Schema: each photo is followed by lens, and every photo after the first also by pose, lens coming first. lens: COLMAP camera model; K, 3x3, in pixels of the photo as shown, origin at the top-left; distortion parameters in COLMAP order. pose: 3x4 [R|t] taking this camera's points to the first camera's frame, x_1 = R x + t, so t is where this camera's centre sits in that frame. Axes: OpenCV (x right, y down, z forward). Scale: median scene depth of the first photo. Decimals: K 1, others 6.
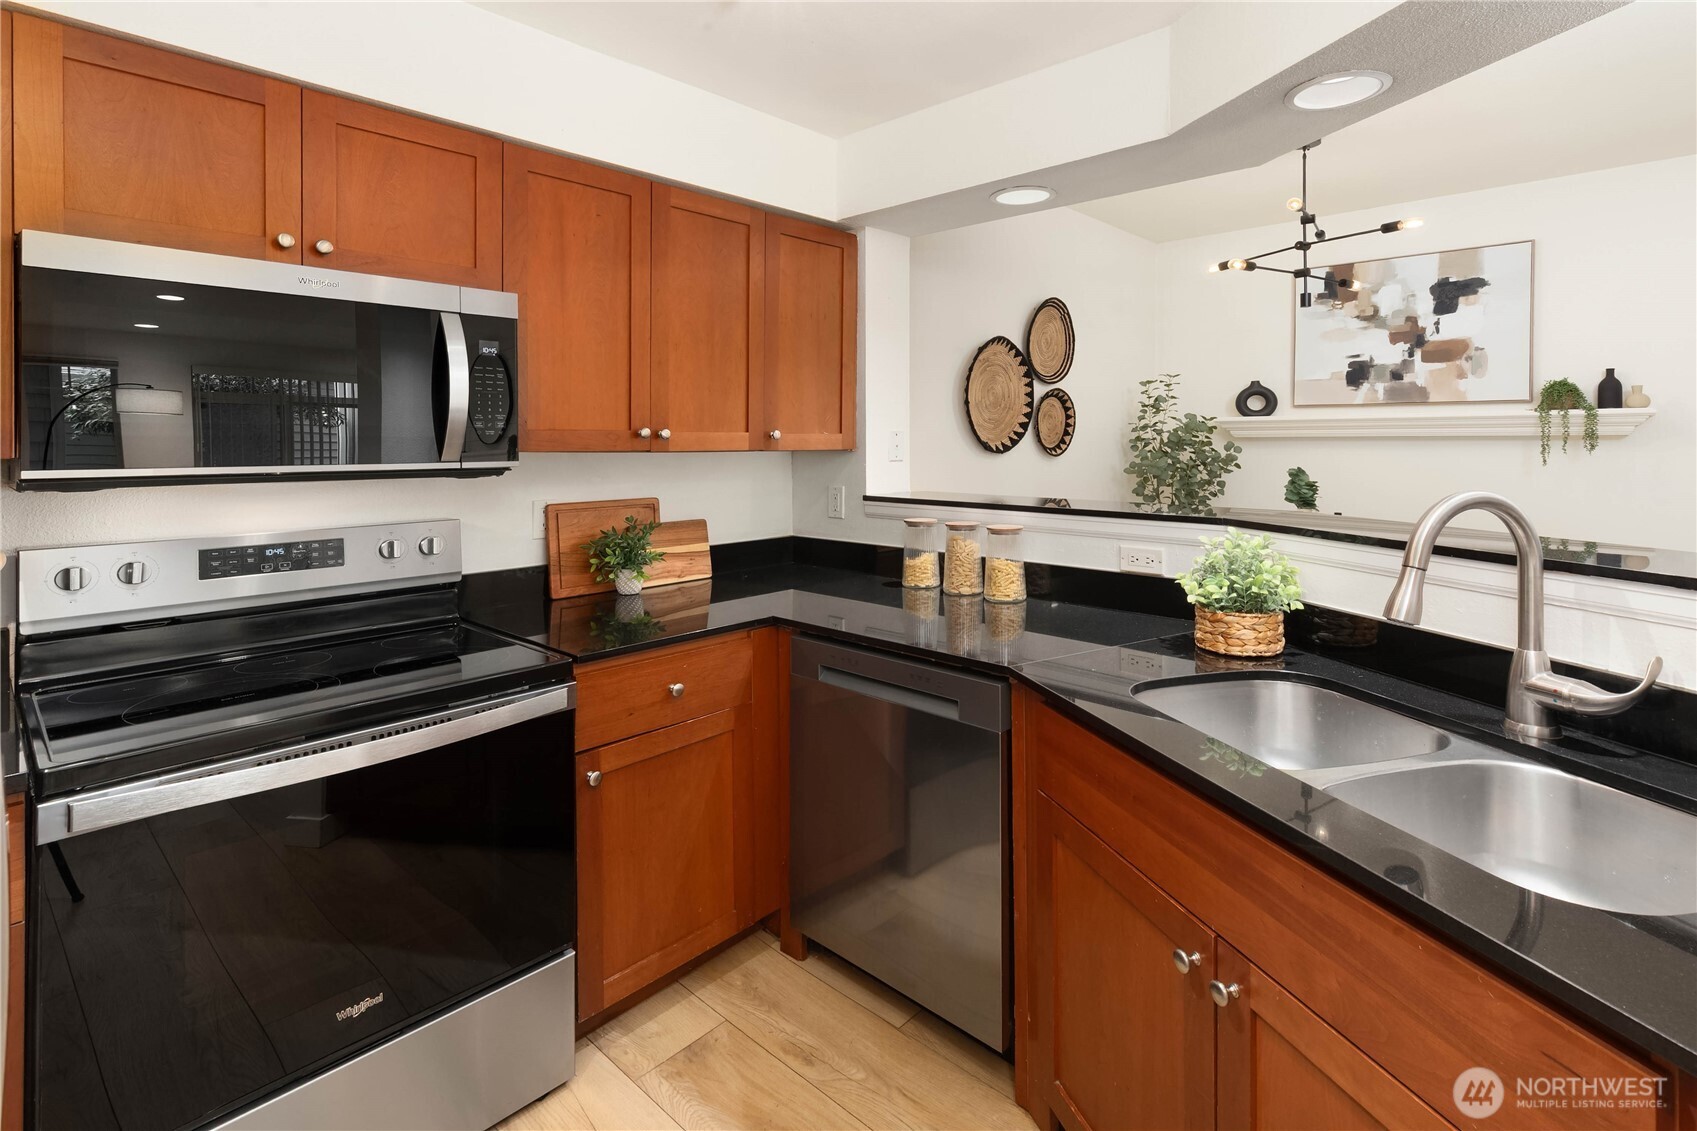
lens RADIAL K [[790.9, 0, 848.5], [0, 790.9, 565.5], [0, 0, 1]] dist [-0.000058, -0.000114]
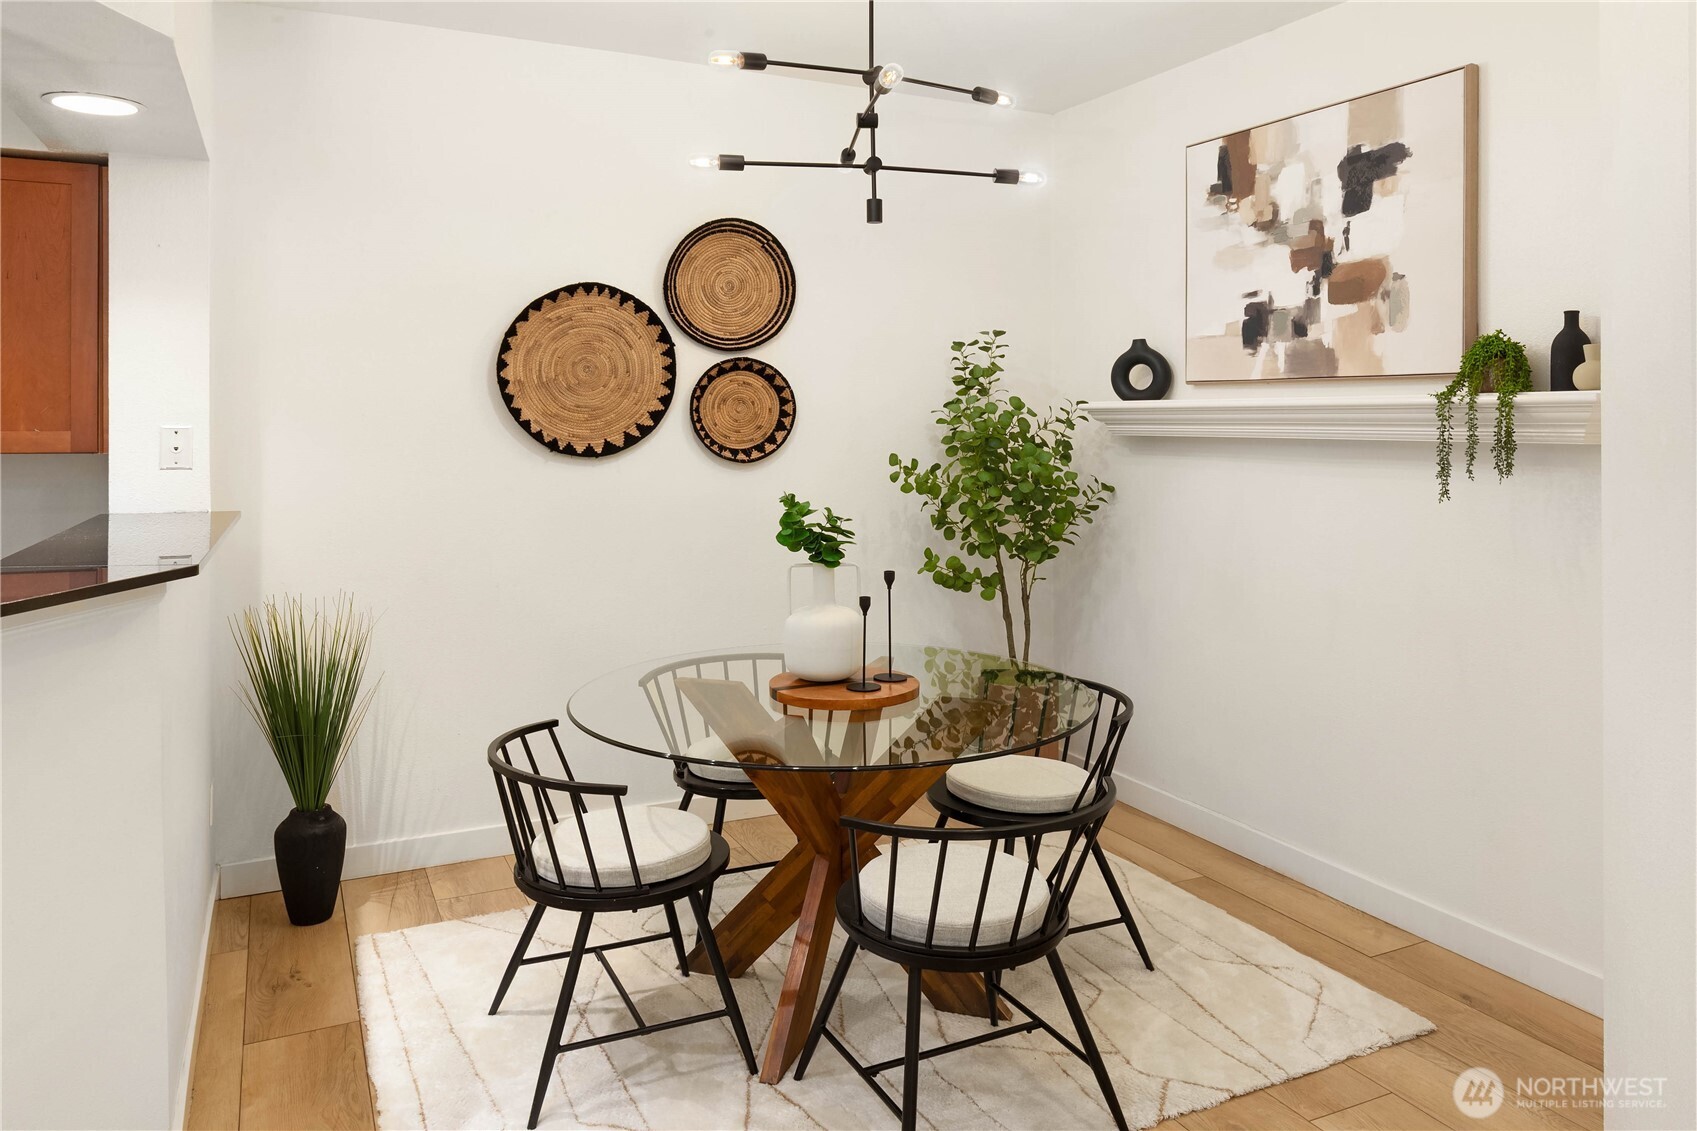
lens RADIAL K [[1175.6, 0, 848.5], [0, 1175.6, 565.5], [0, 0, 1]] dist [-0.005179, -0.001461]
pose [[0.938336, 0.049928, -0.342099, 0.691658], [-0.061956, 0.997783, -0.024317, -0.038403], [0.340127, 0.044013, 0.939349, 0.142688]]
